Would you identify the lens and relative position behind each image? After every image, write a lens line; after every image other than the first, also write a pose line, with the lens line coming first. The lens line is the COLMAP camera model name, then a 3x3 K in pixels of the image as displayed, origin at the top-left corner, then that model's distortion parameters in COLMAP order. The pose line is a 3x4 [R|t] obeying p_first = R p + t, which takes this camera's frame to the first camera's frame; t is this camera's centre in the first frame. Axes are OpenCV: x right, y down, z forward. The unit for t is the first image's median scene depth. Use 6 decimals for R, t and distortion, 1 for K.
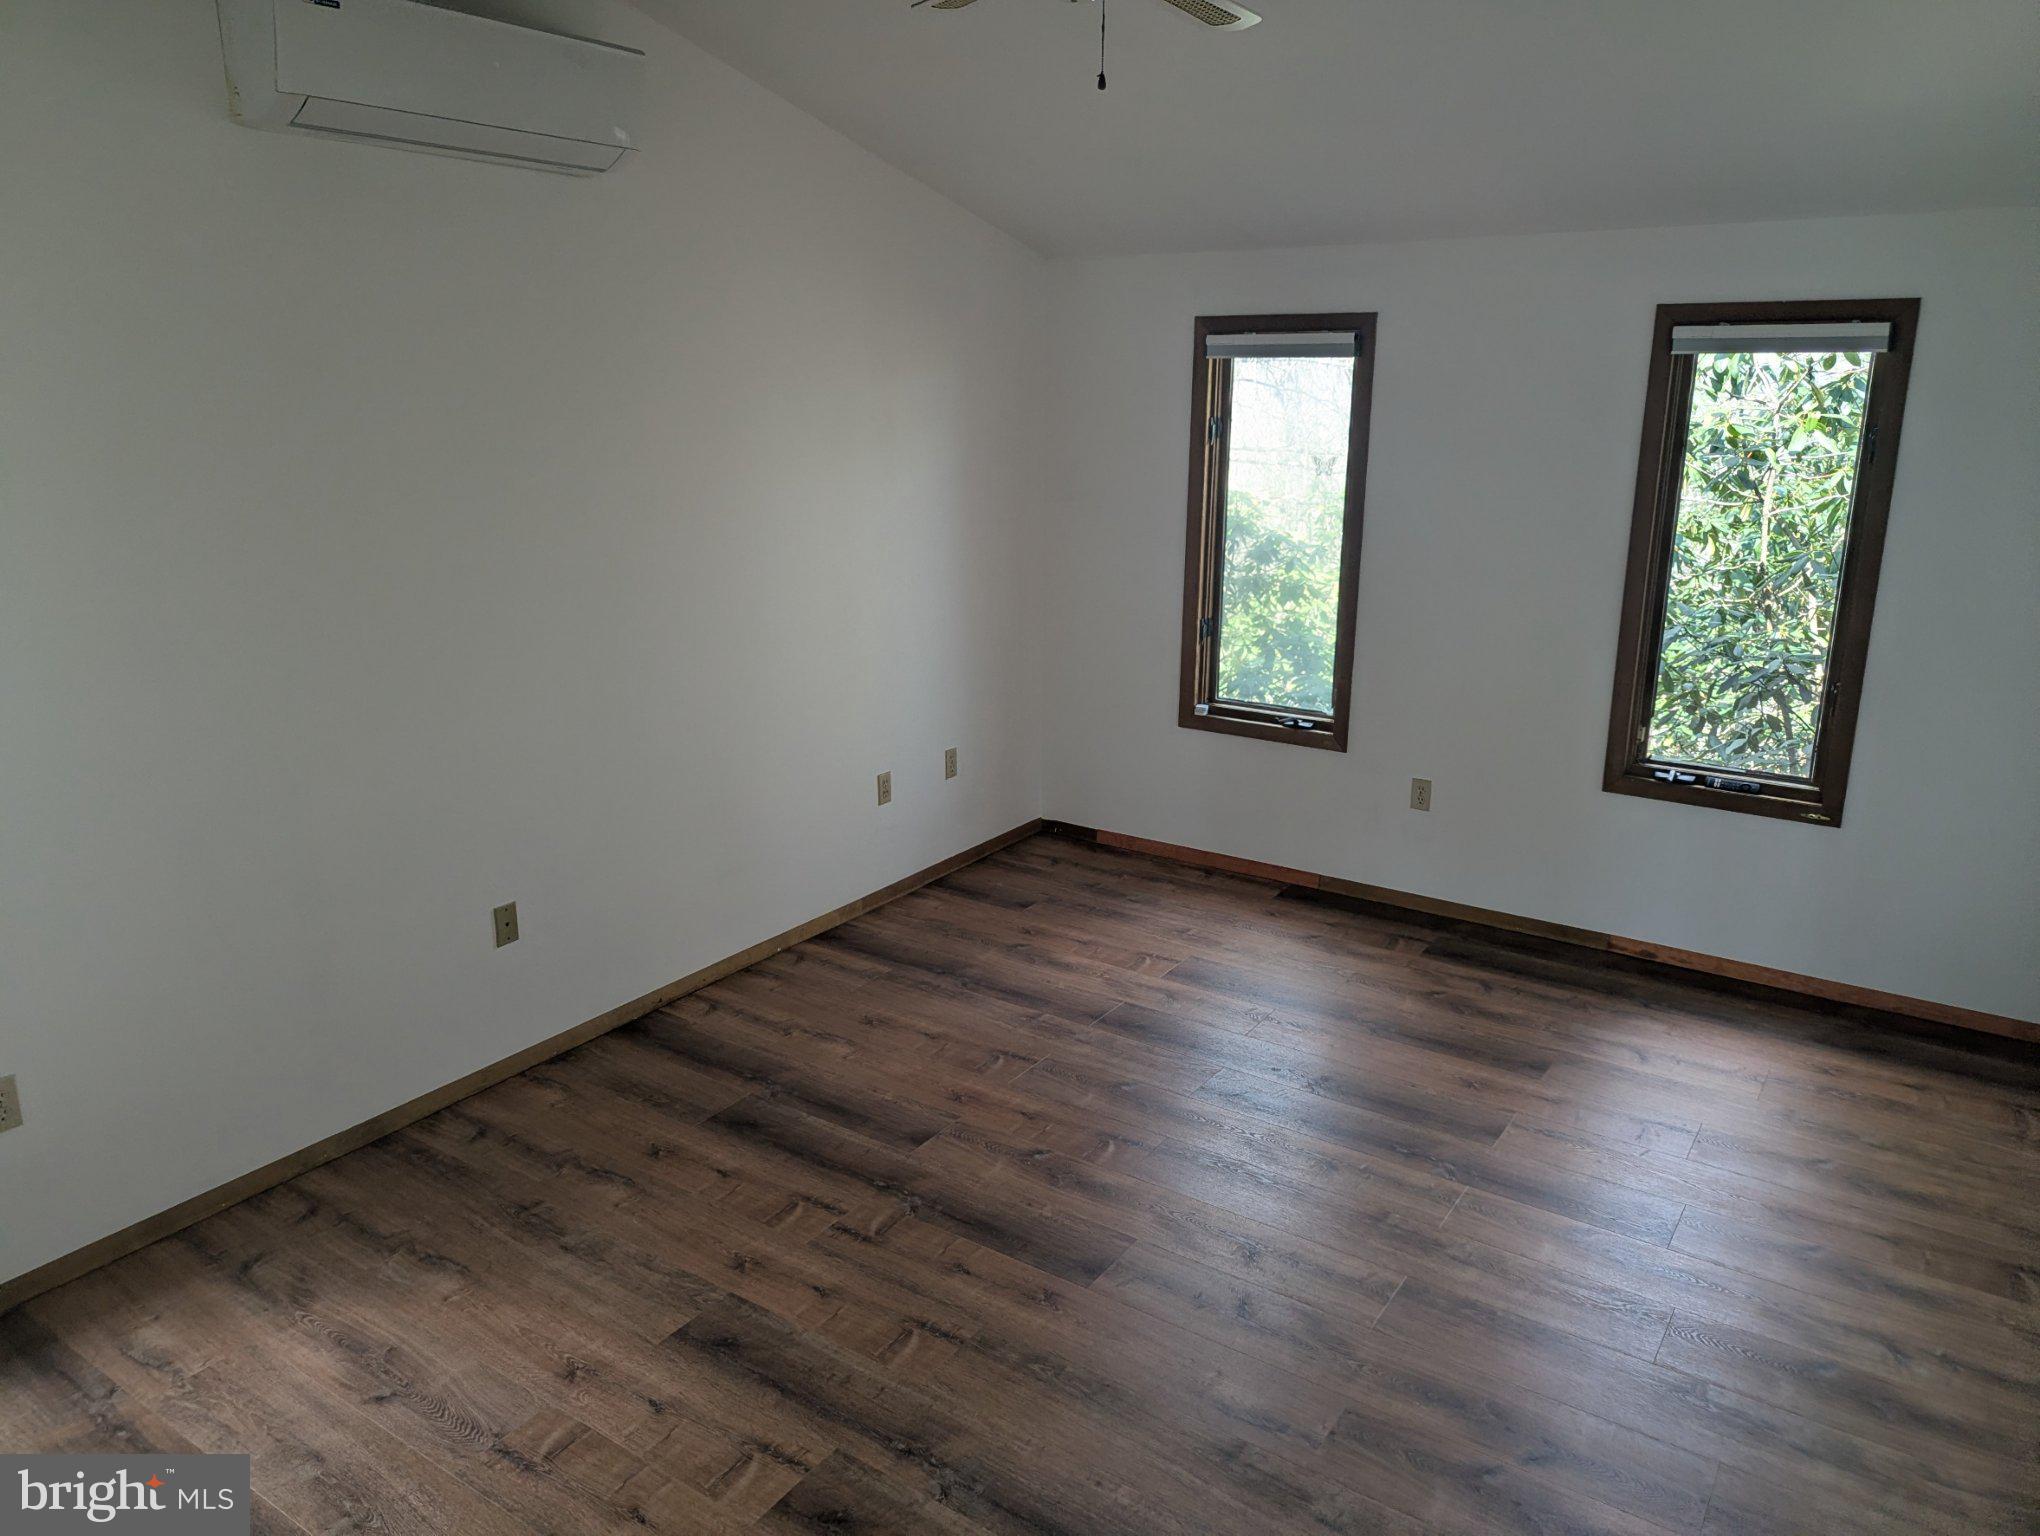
lens RADIAL K [[1439.4, 0, 1018.8], [0, 1439.4, 763.6], [0, 0, 1]] dist [0.043945, -0.032297]
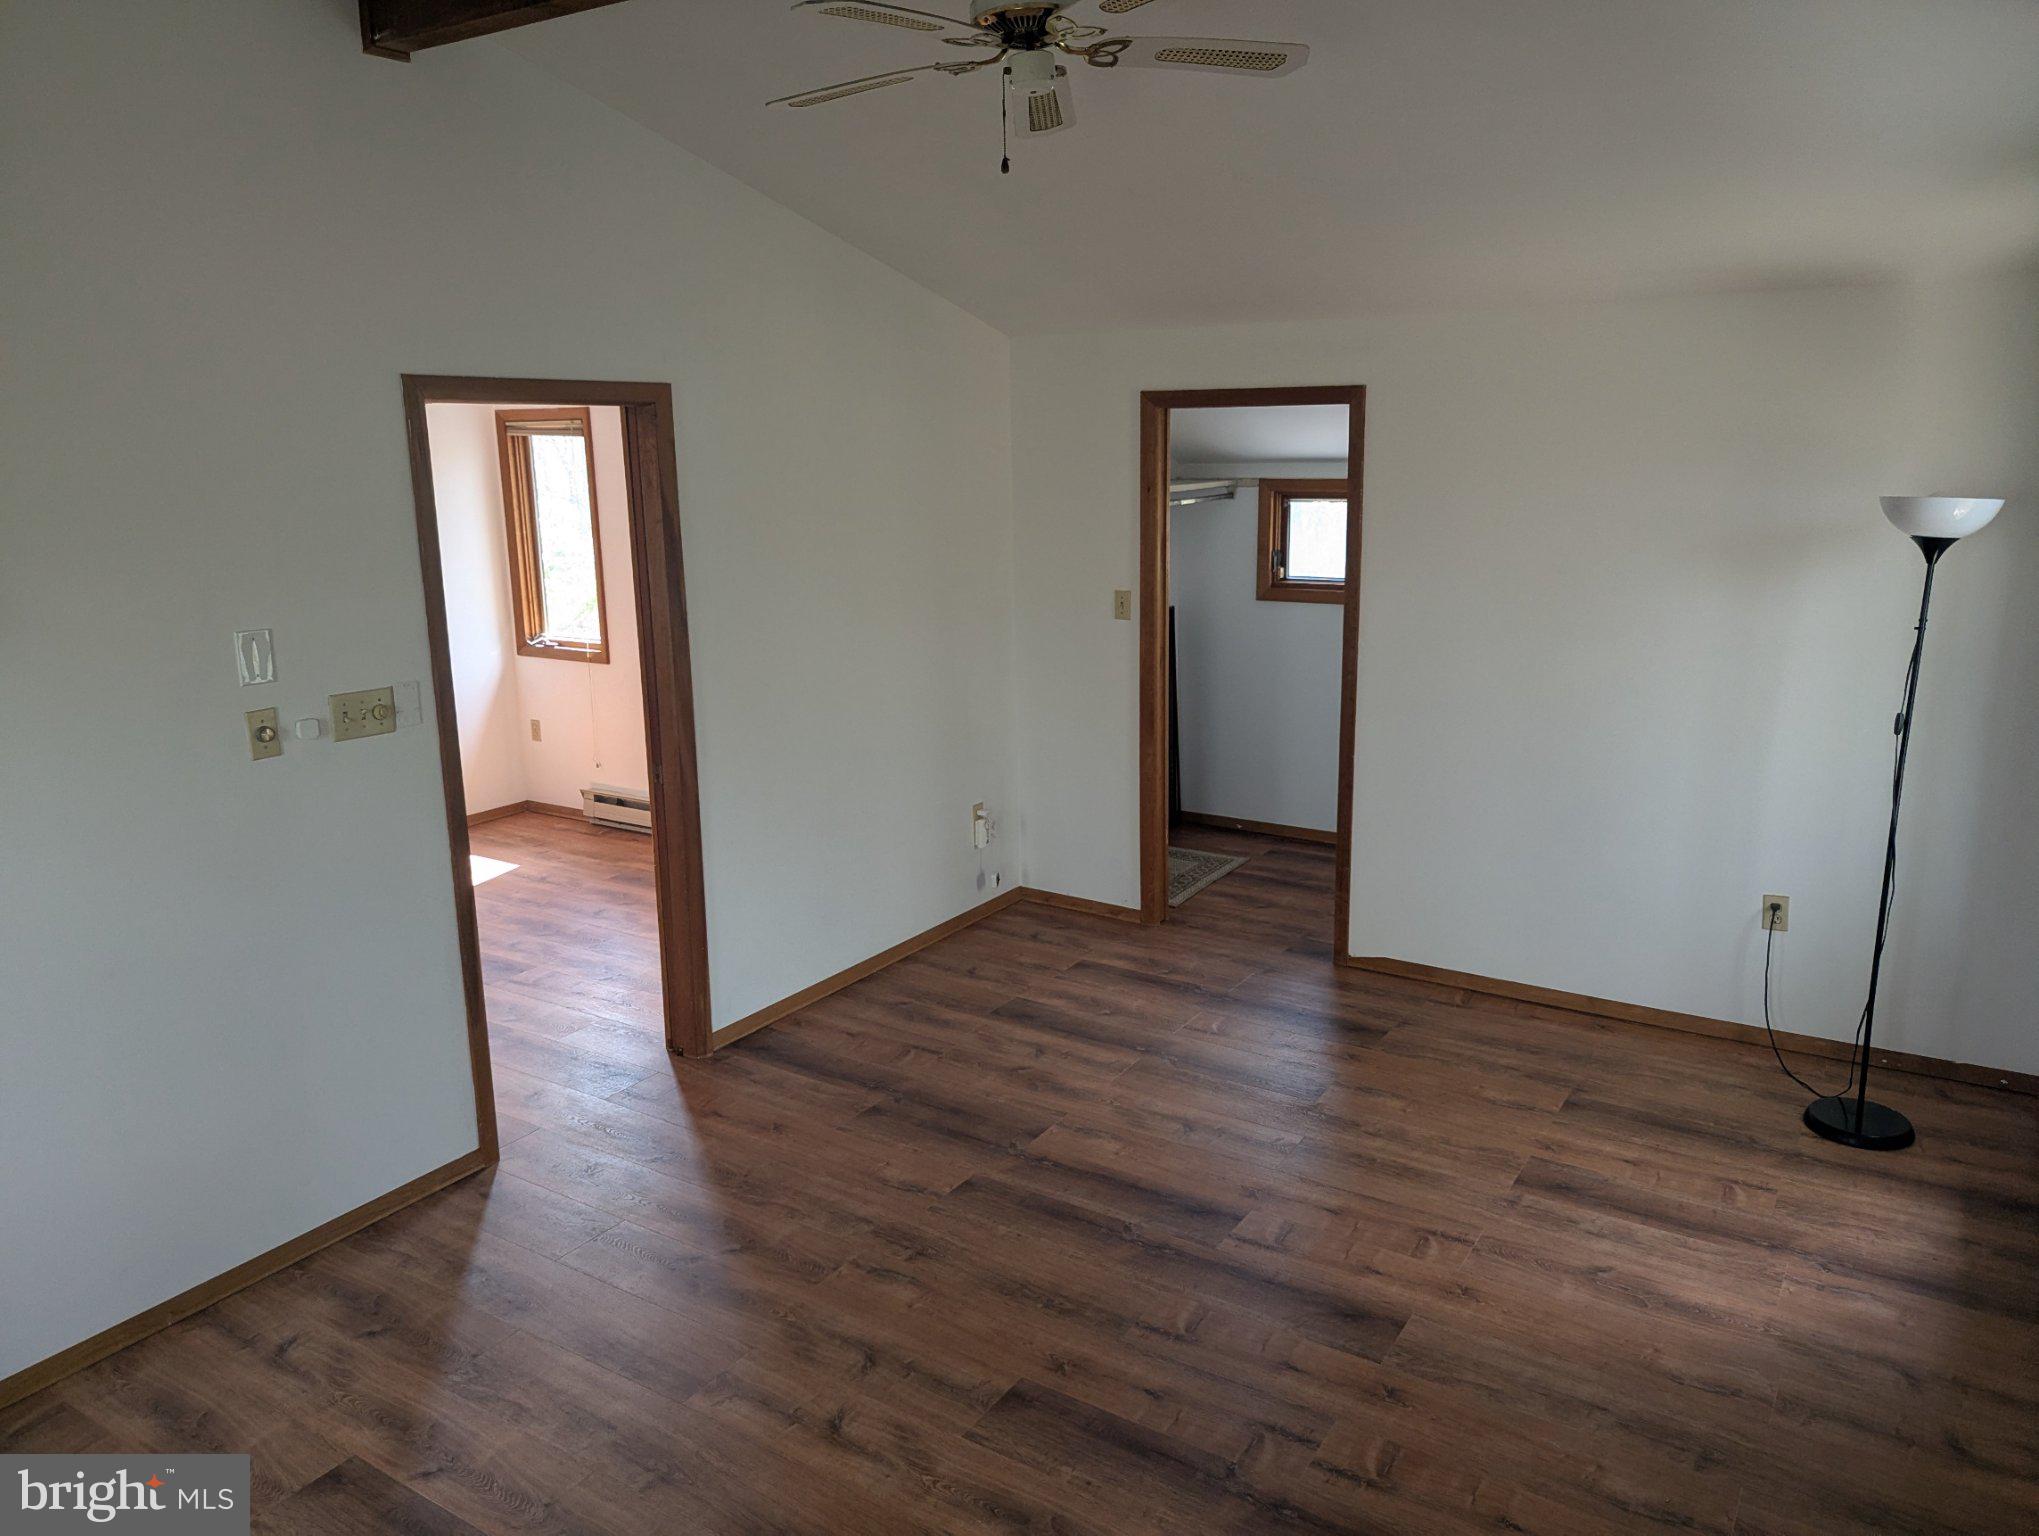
lens RADIAL K [[1438.7, 0, 1020.7], [0, 1438.7, 769.4], [0, 0, 1]] dist [0.043945, -0.032297]
pose [[-0.999802, 0.013812, -0.014325, 0.058158], [0.005511, 0.883897, 0.467650, -0.477200], [0.019121, 0.467478, -0.883798, 1.742855]]
